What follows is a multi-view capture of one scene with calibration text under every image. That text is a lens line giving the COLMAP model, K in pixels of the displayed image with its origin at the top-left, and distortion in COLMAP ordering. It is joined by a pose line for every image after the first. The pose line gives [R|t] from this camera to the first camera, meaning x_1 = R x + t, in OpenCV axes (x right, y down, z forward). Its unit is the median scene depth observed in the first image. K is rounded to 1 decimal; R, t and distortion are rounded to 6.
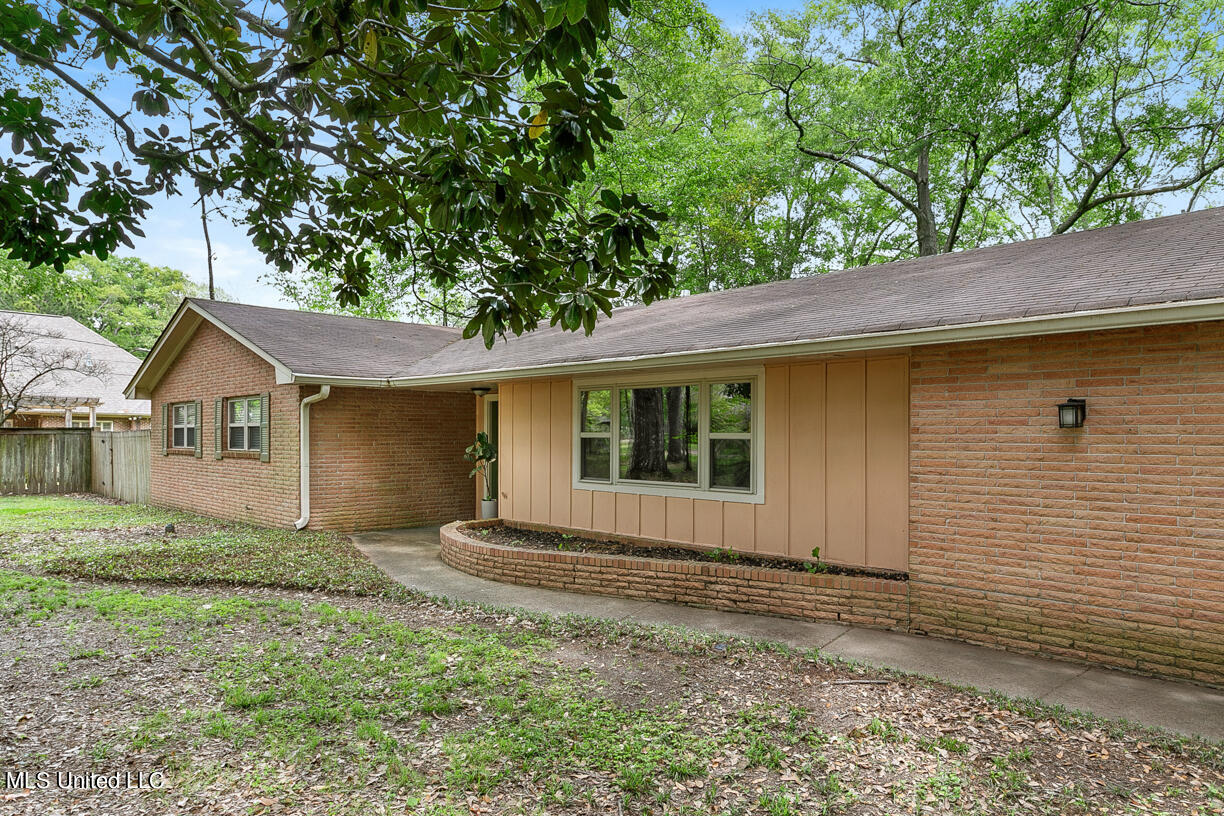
lens RADIAL K [[777.8, 0, 614.3], [0, 777.8, 418.7], [0, 0, 1]] dist [0.003582, 0.000389]
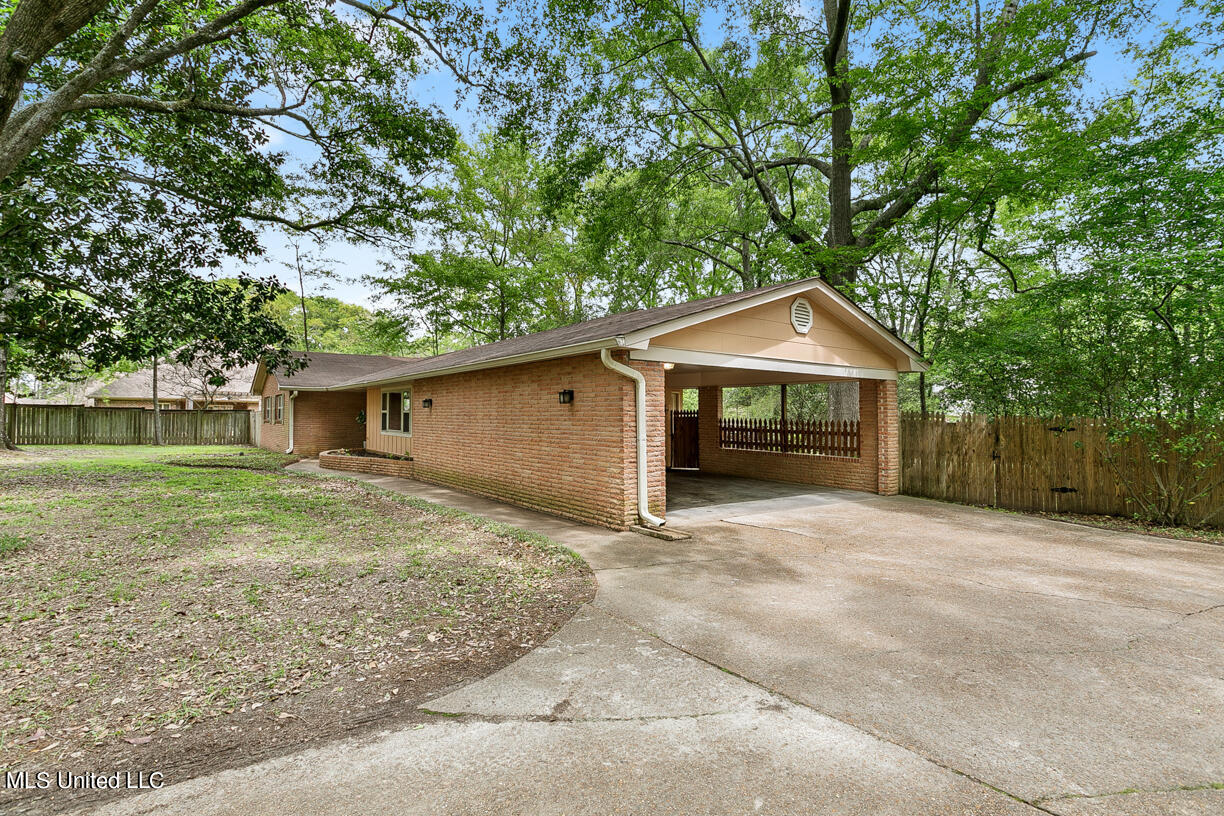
lens RADIAL K [[600.1, 0, 609.7], [0, 600.1, 404.3], [0, 0, 1]] dist [-0.000005, 0.000184]
pose [[0.988947, 0.000743, -0.148271, 0.483931], [-0.001266, 0.999993, -0.003434, 0.001375], [0.148267, 0.003584, 0.988941, -0.369923]]
